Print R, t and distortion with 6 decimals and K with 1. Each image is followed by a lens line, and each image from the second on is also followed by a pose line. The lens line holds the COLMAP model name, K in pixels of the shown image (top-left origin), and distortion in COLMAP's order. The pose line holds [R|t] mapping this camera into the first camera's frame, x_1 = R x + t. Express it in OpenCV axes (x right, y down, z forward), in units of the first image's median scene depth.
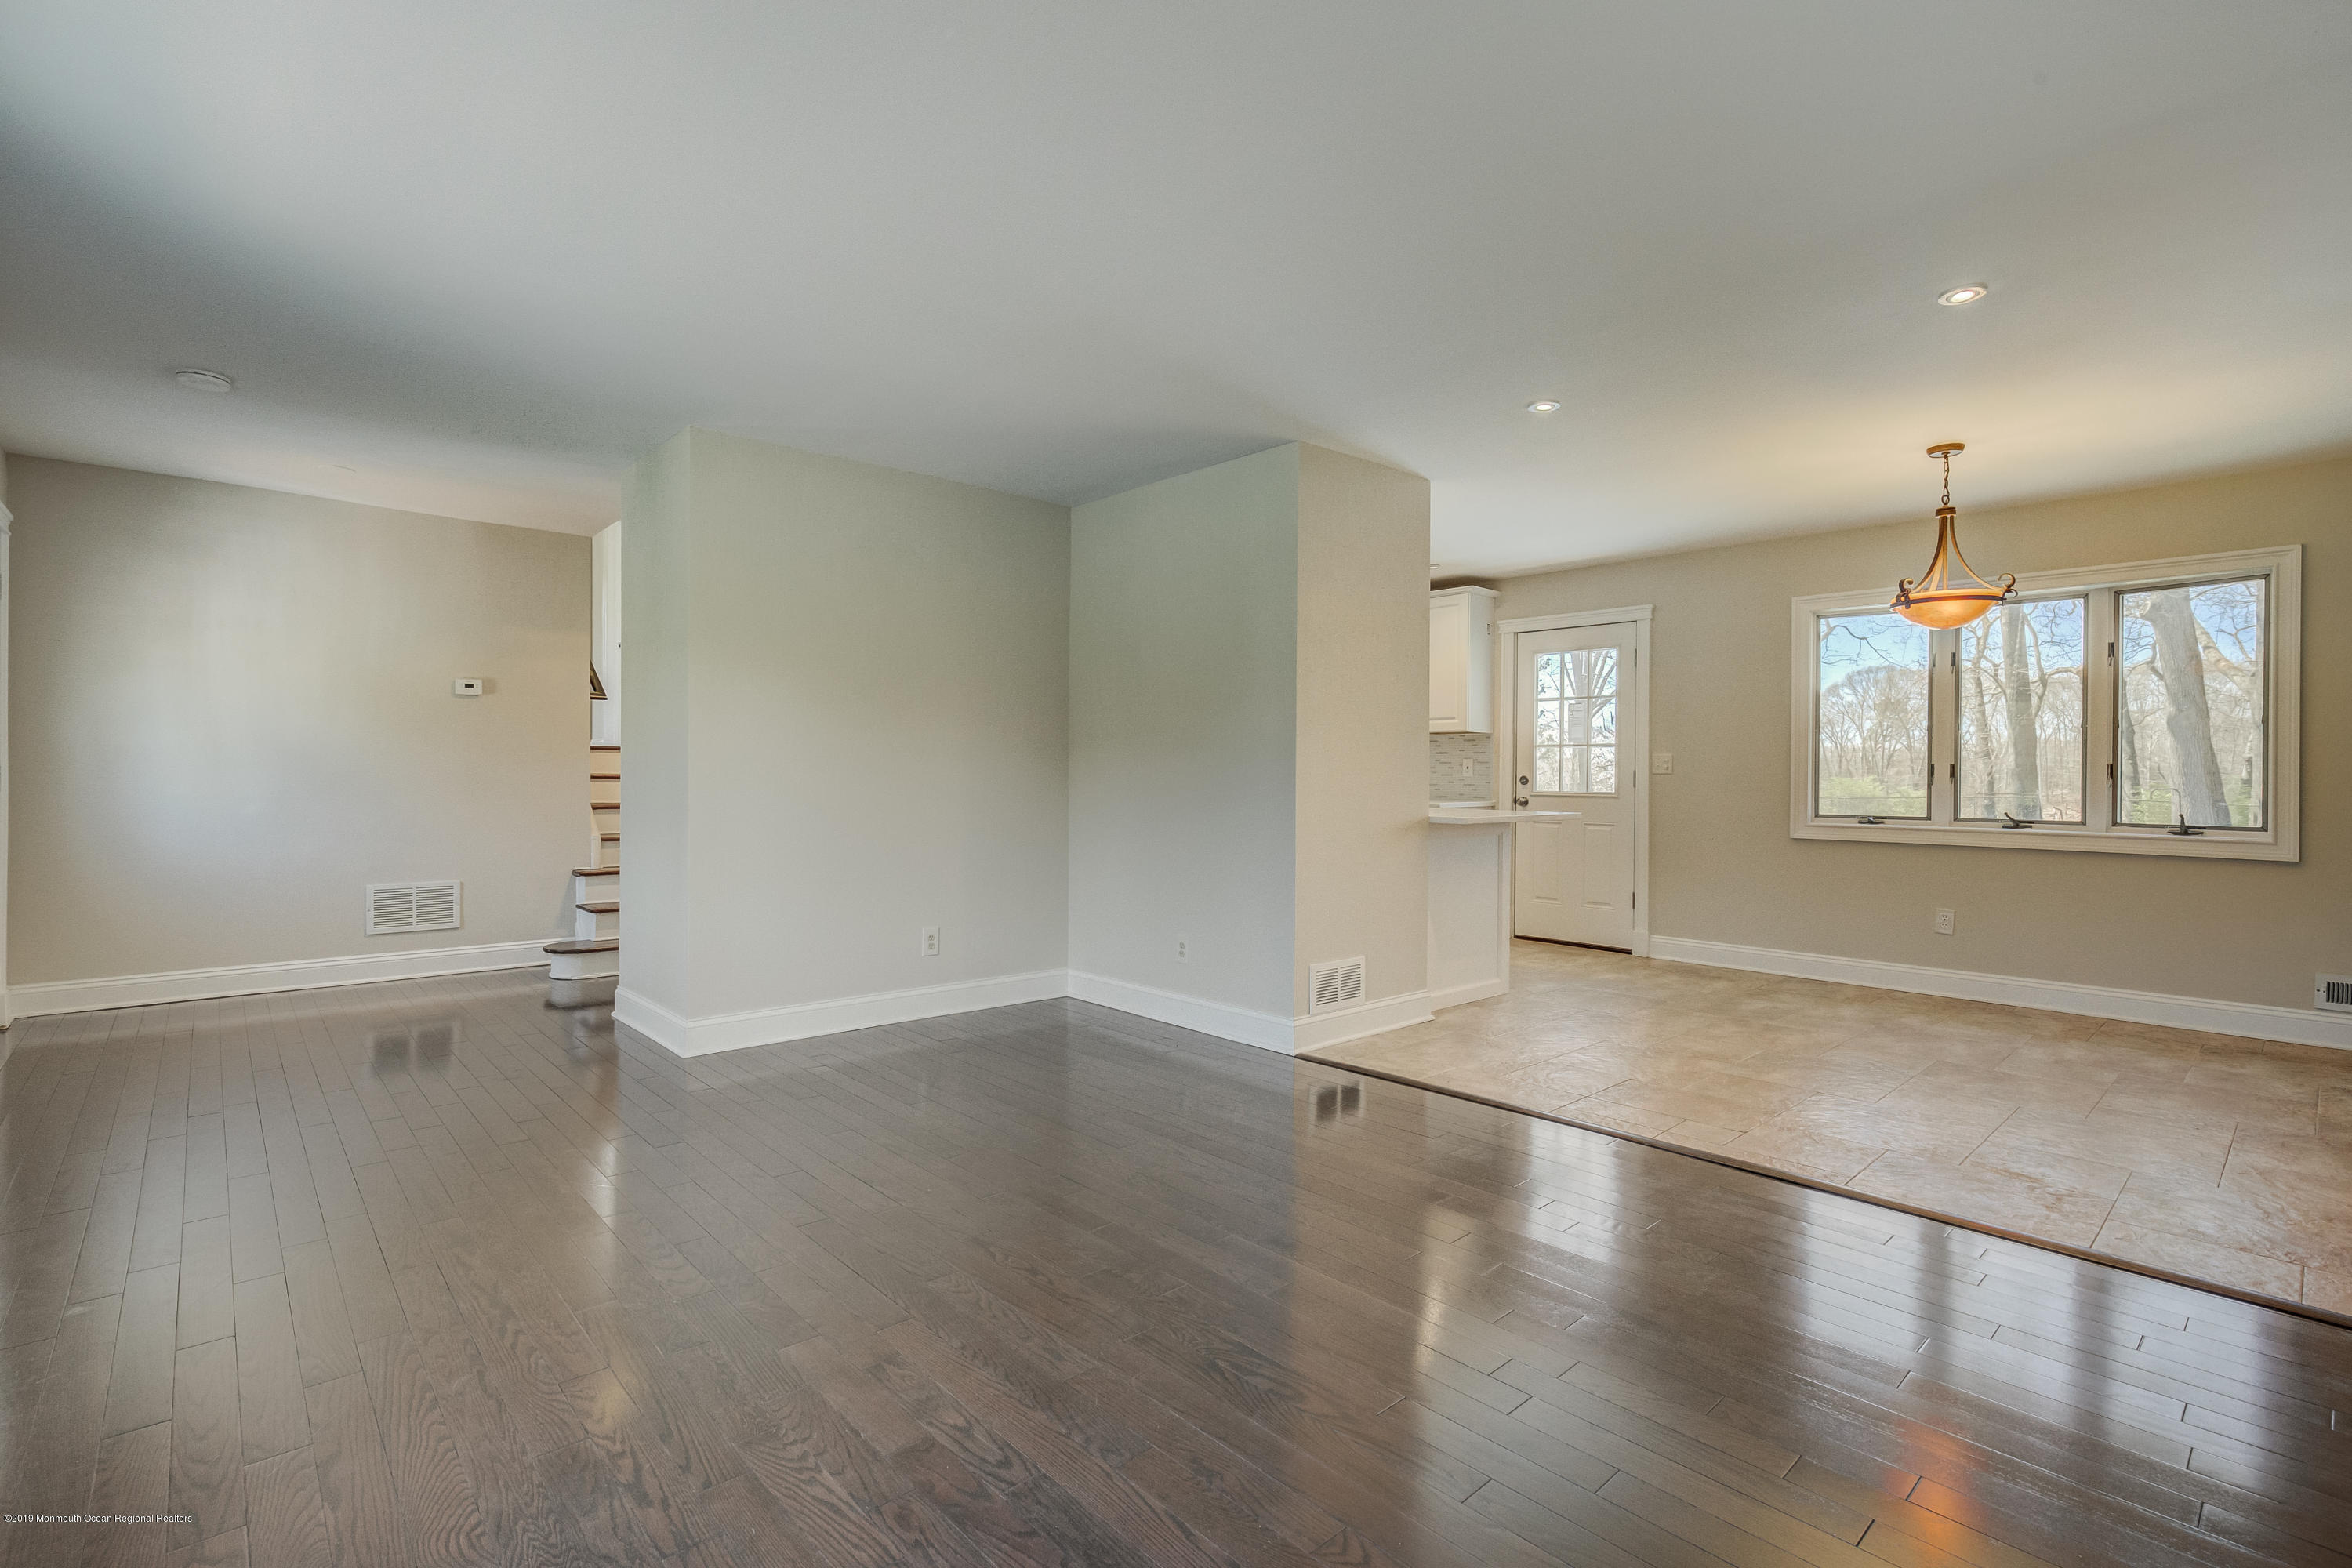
lens RADIAL K [[1078.1, 0, 1182.8], [0, 1078.1, 784.2], [0, 0, 1]] dist [0.000979, 0.000943]
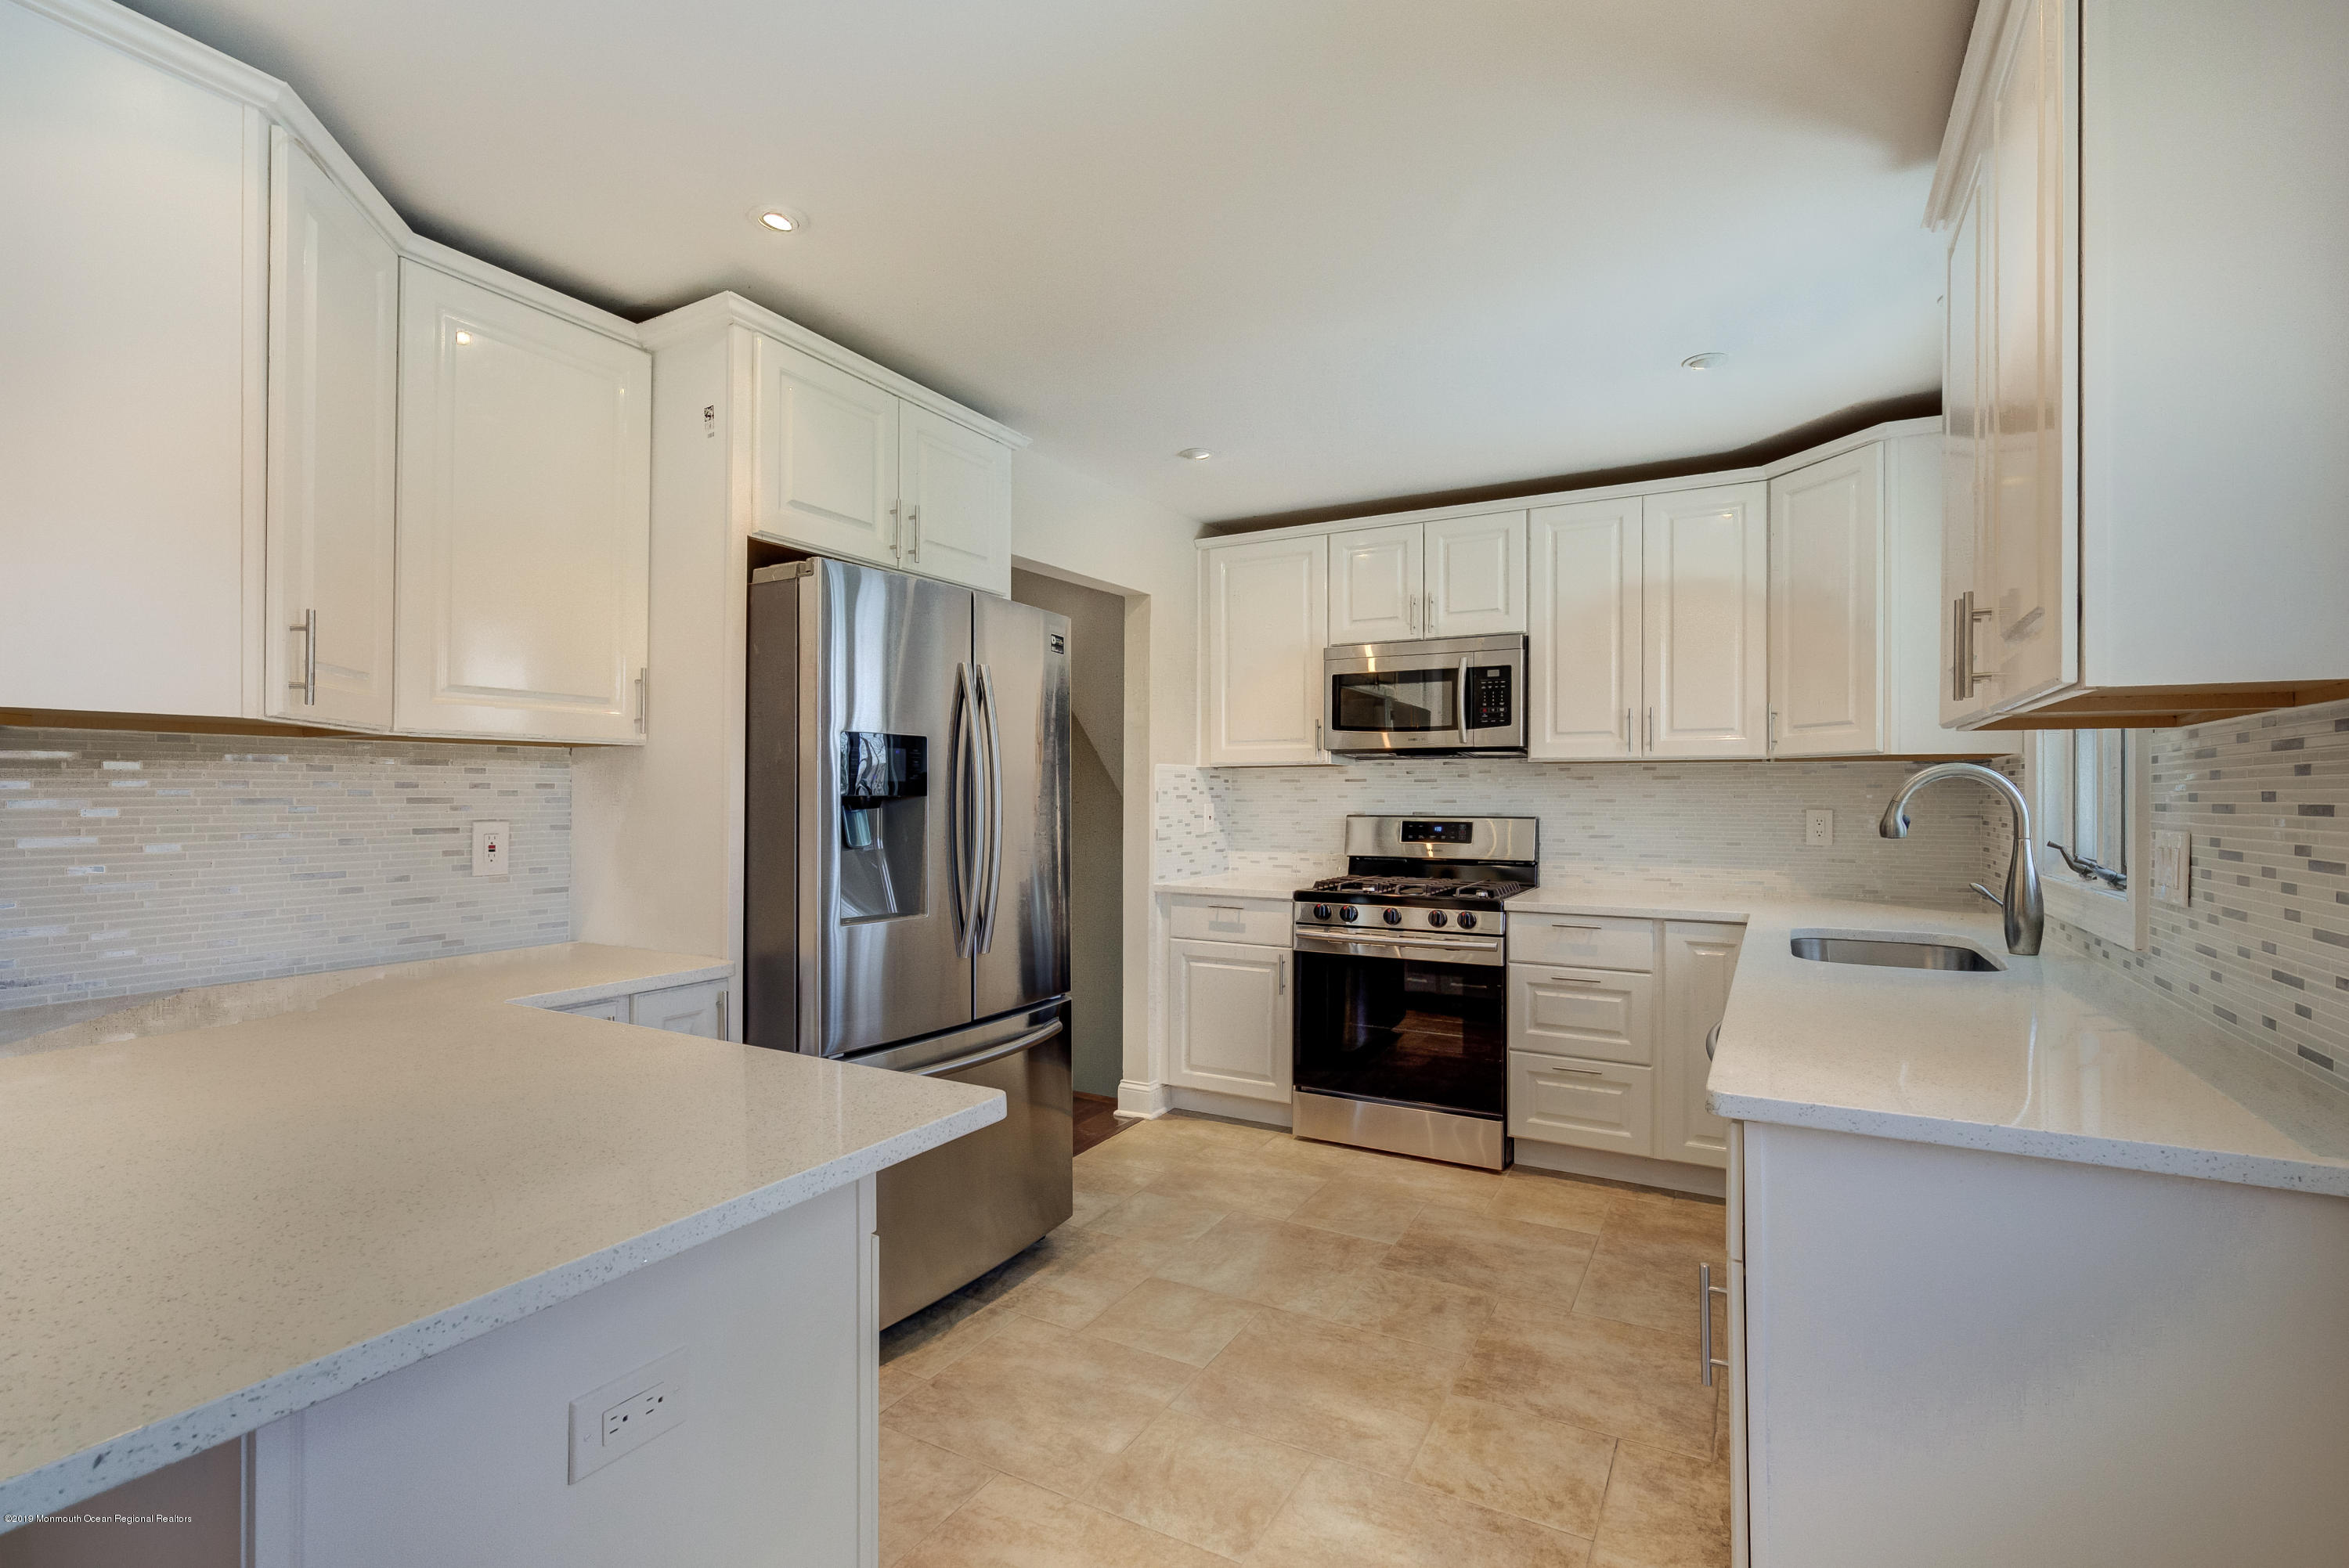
lens RADIAL K [[1063.9, 0, 1179.7], [0, 1063.9, 787.1], [0, 0, 1]] dist [-0.001614, 0.000275]
pose [[0.309746, -0.010564, -0.950761, 0.449920], [-0.006334, 0.999893, -0.013174, -0.037743], [0.950798, 0.010103, 0.309646, 0.994312]]
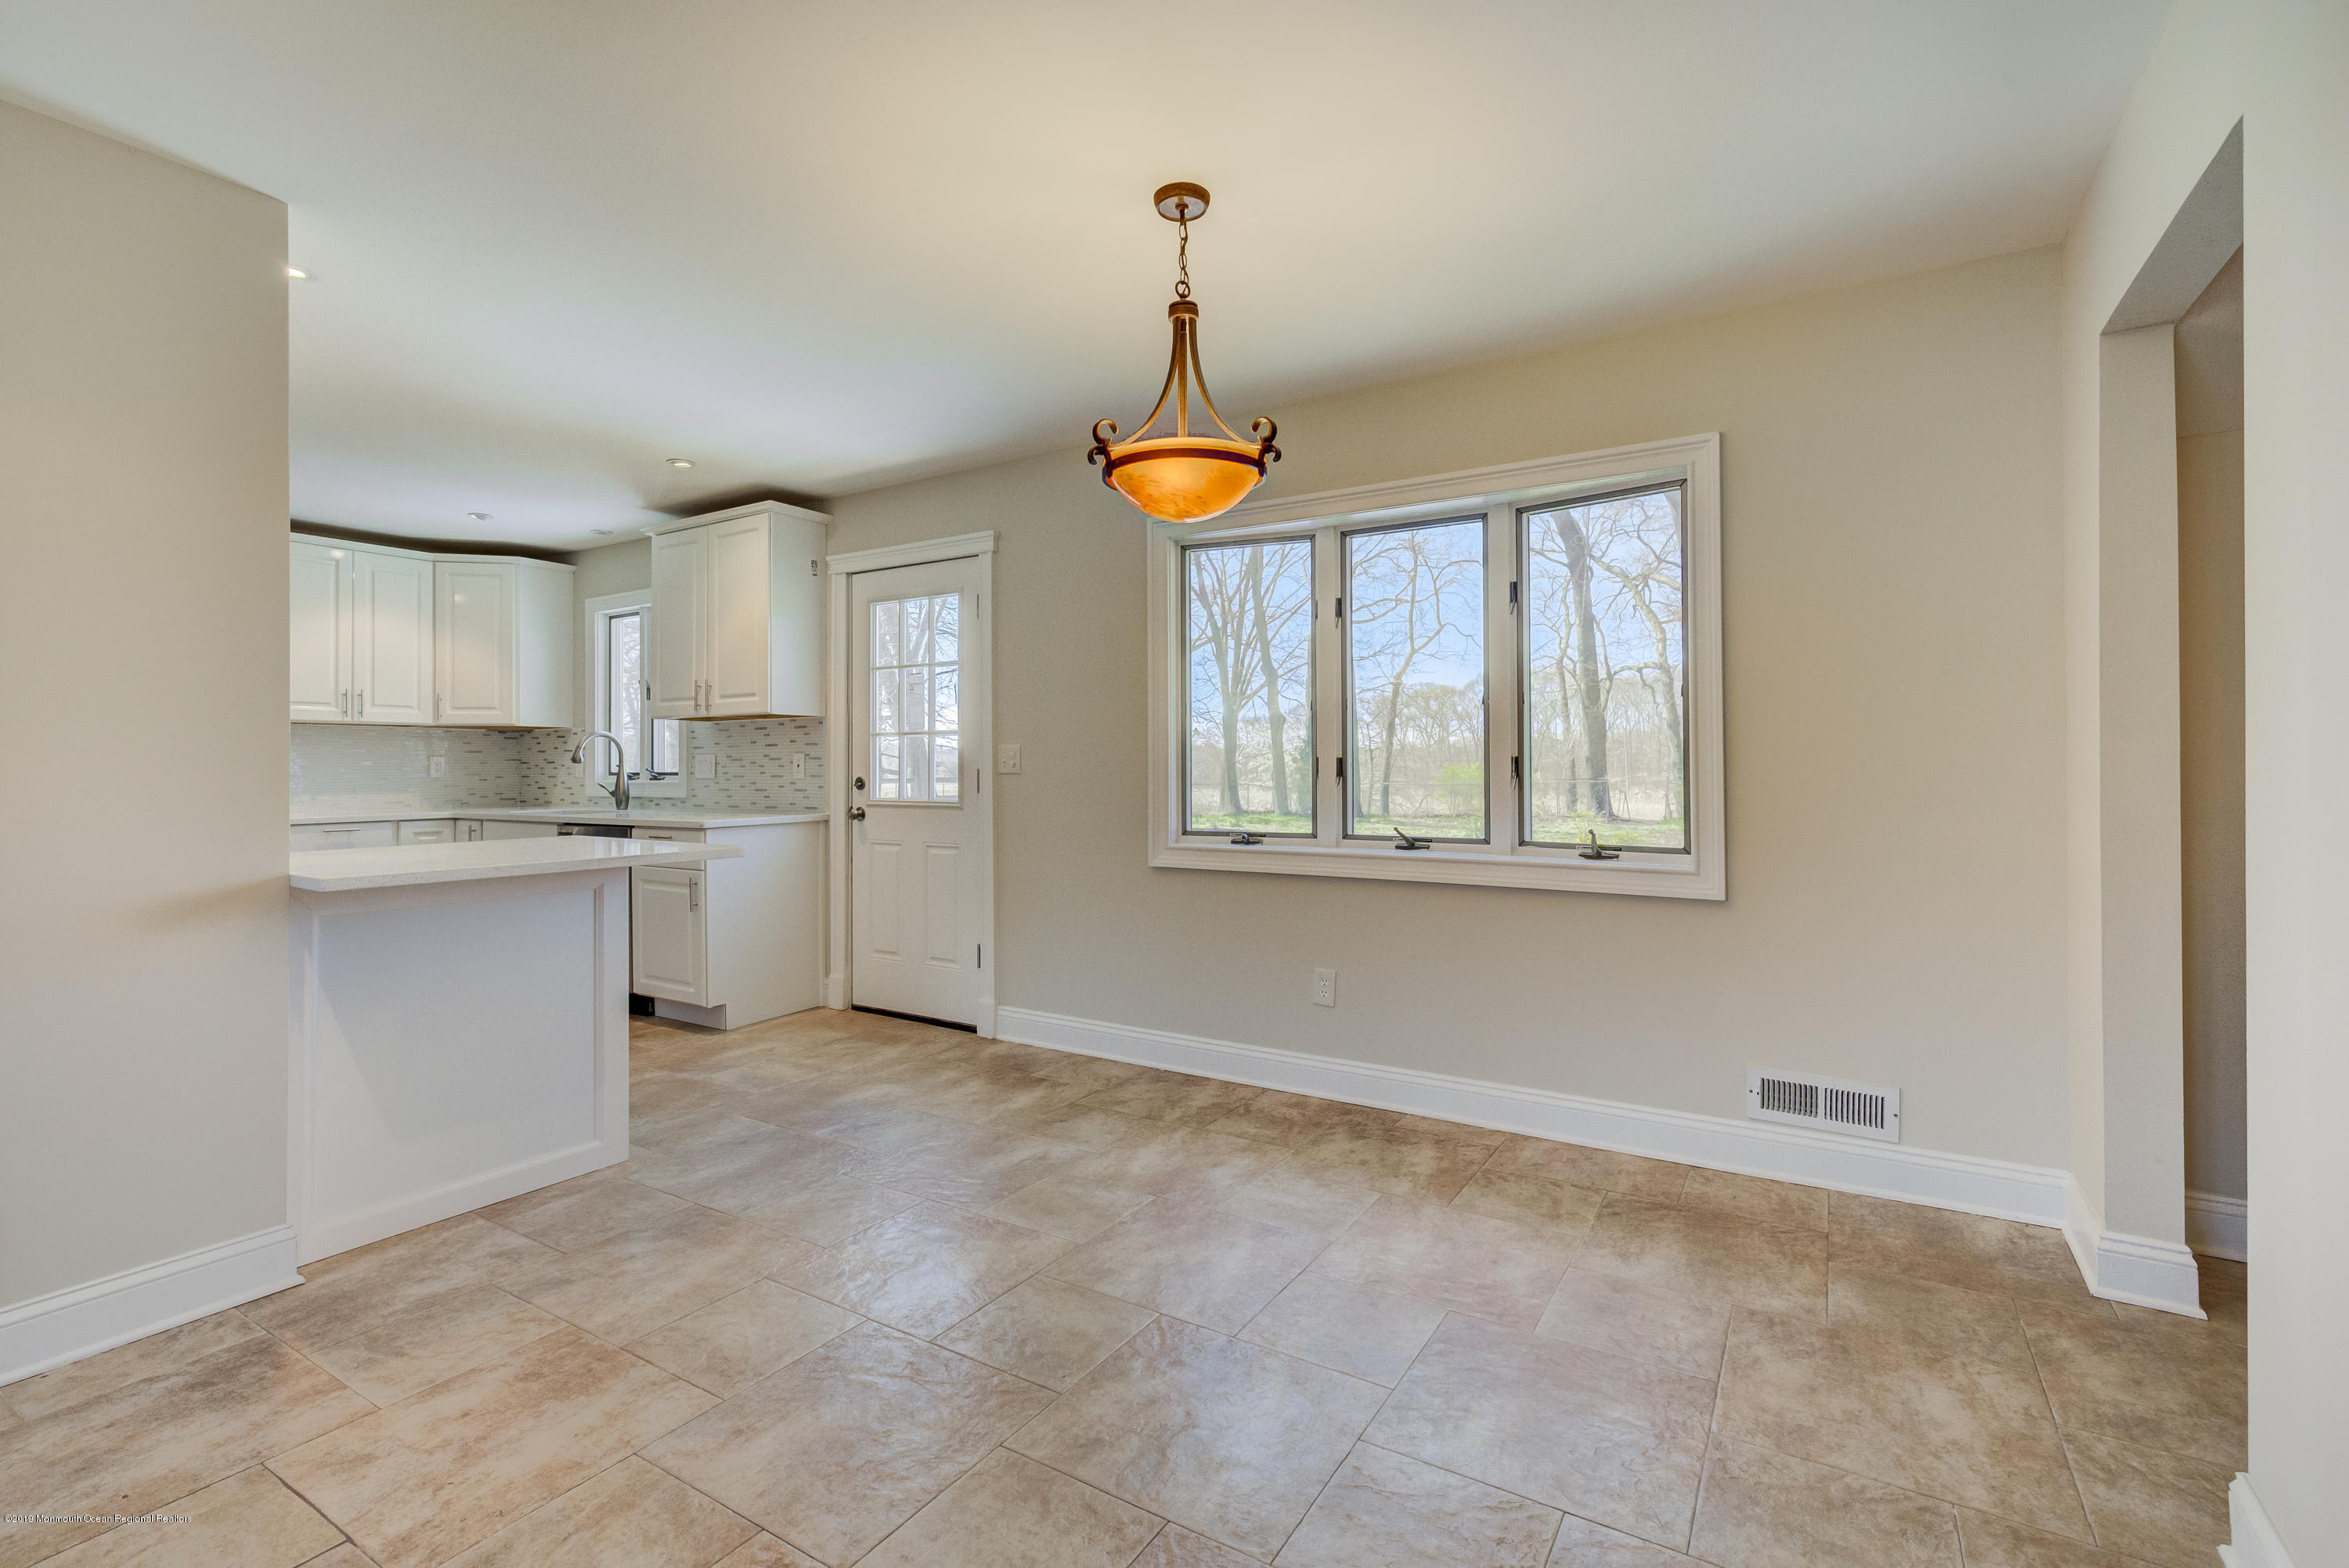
lens RADIAL K [[1055.2, 0, 1177.3], [0, 1055.2, 763.6], [0, 0, 1]] dist [0.000370, 0.000669]
pose [[0.965023, -0.009859, 0.261979, 0.407551], [0.012863, 0.999870, -0.009754, -0.008858], [-0.261849, 0.012782, 0.965024, 0.347125]]
